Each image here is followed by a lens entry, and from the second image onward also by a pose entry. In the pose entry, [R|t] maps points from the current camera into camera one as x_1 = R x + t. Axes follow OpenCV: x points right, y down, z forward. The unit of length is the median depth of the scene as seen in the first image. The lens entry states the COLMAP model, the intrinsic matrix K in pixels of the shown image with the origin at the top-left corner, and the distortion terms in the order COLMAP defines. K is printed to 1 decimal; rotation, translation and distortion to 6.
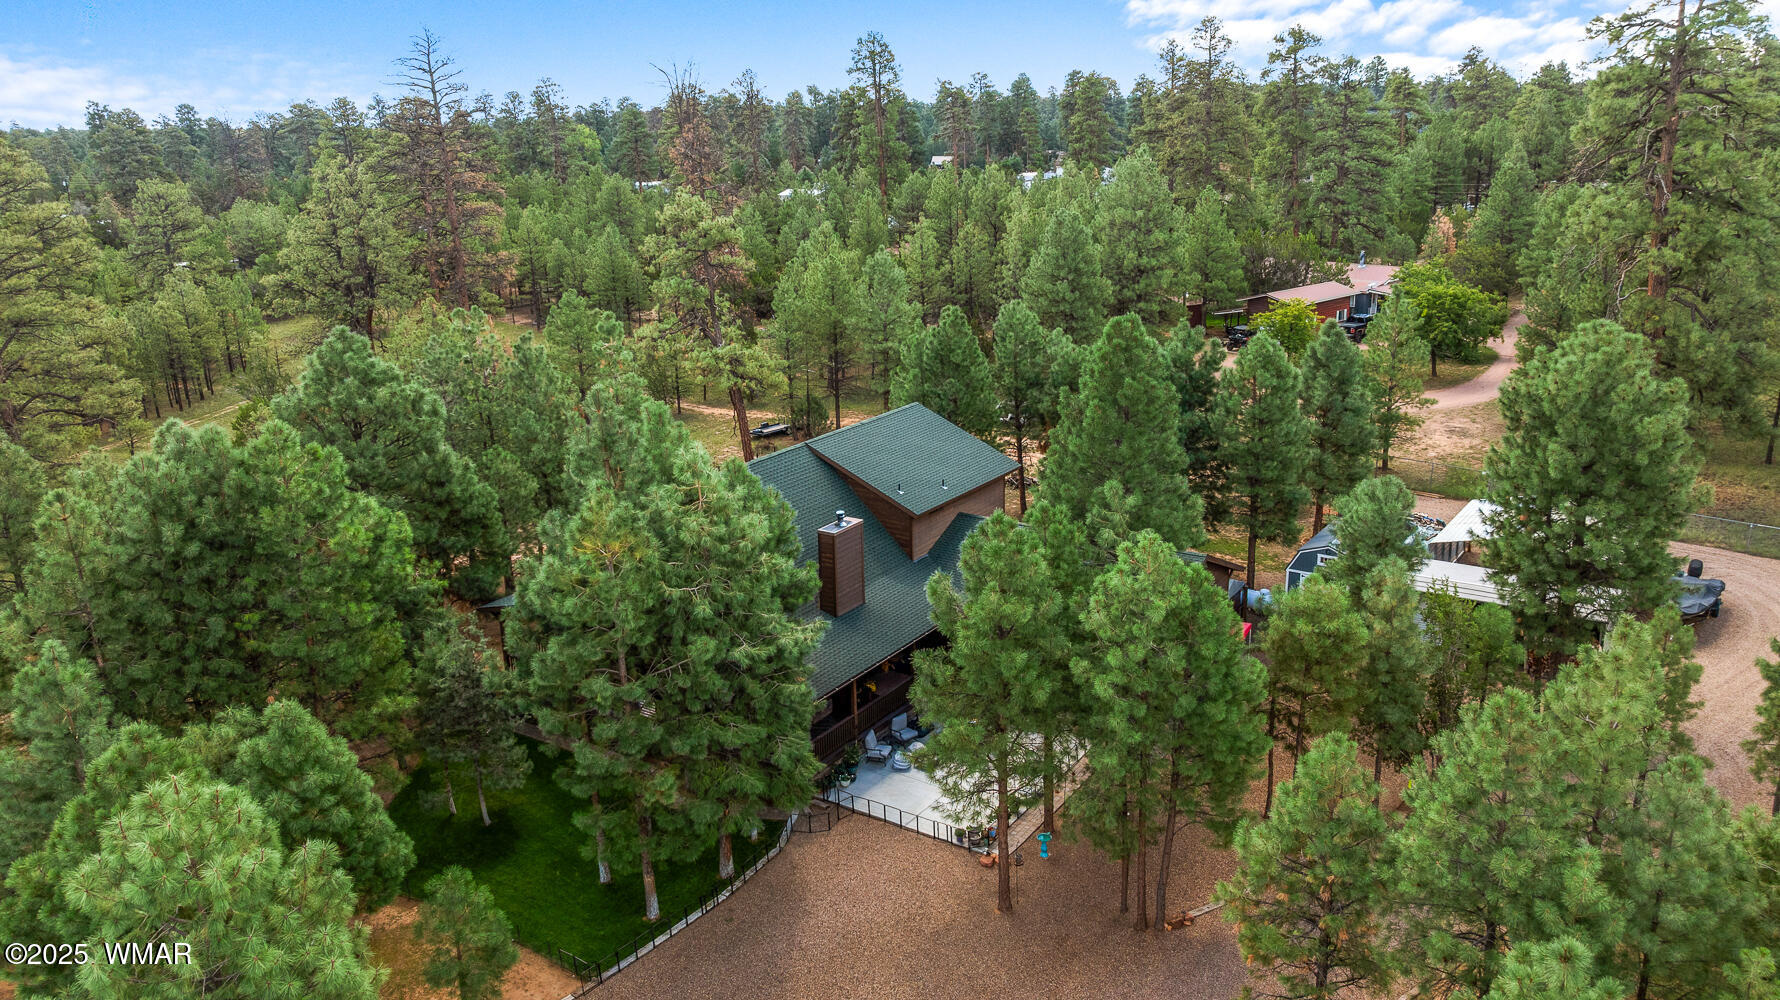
lens RADIAL K [[1304.4, 0, 890.0], [0, 1304.4, 500.0], [0, 0, 1]] dist [0.004138, 0.002876]
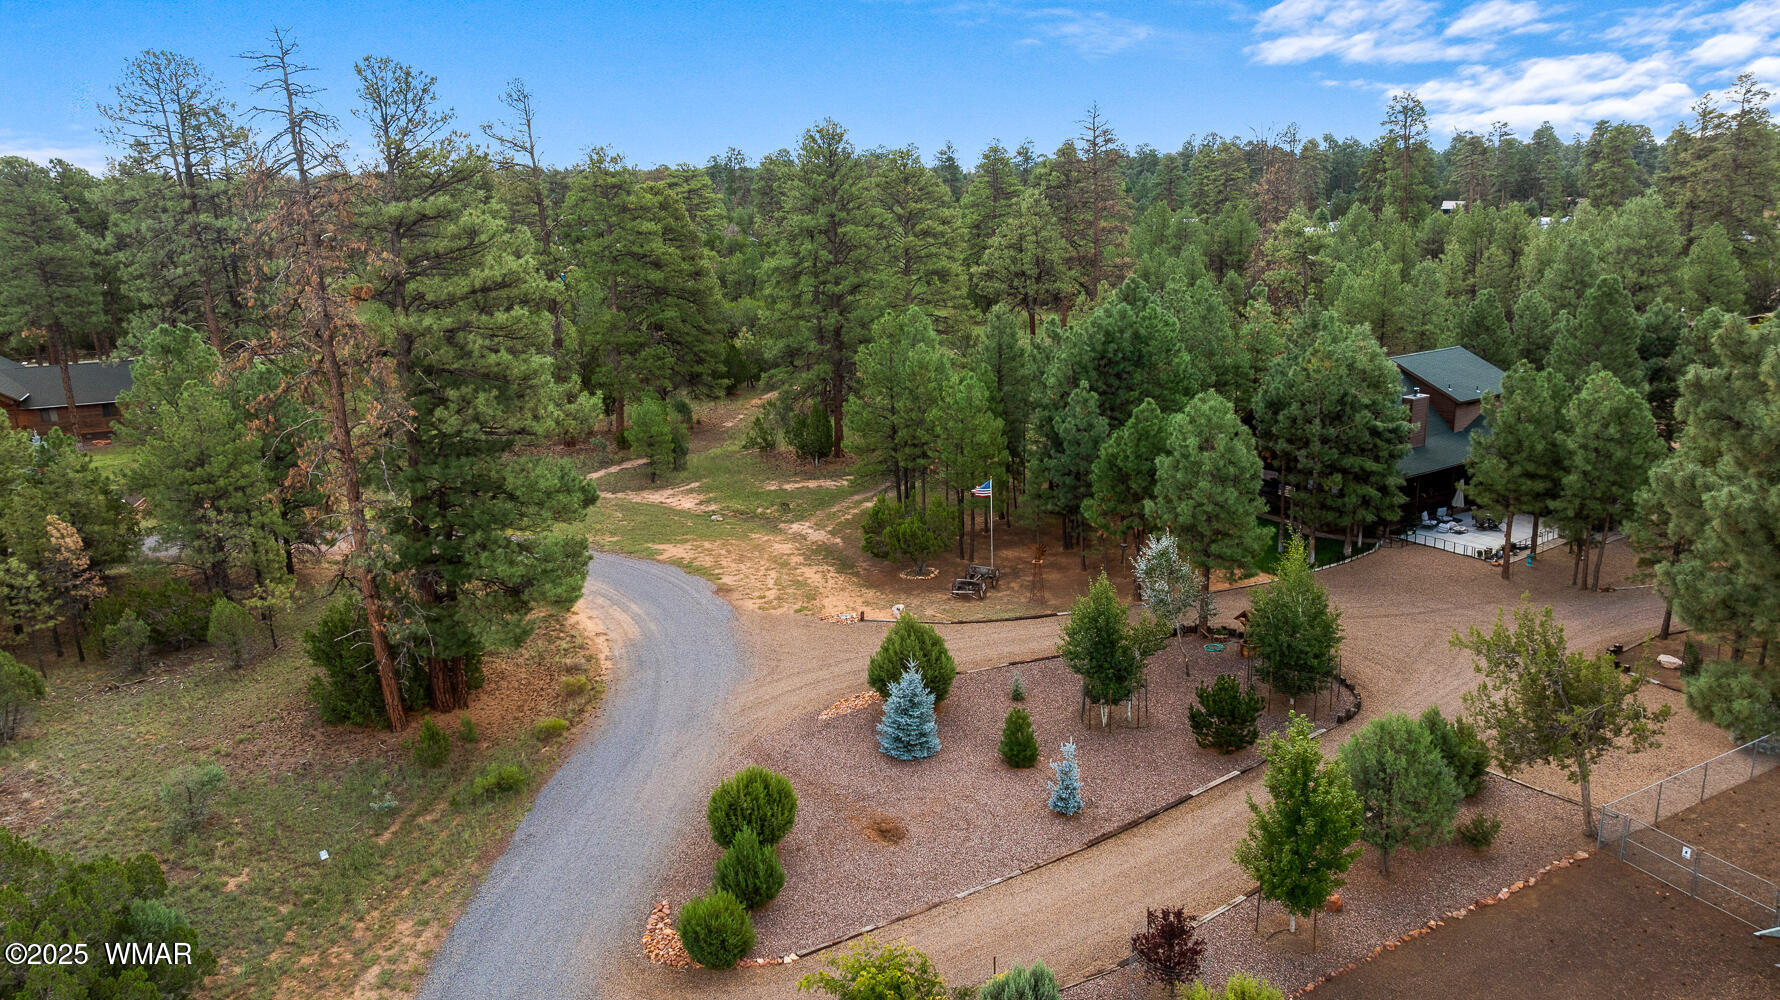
lens RADIAL K [[1318.3, 0, 890.0], [0, 1318.3, 500.0], [0, 0, 1]] dist [-0.078507, 0.108885]
pose [[0.938105, 0.088891, -0.334749, -0.050867], [-0.099536, 0.994925, -0.014745, 0.126760], [0.331740, 0.047152, 0.942192, -0.433294]]
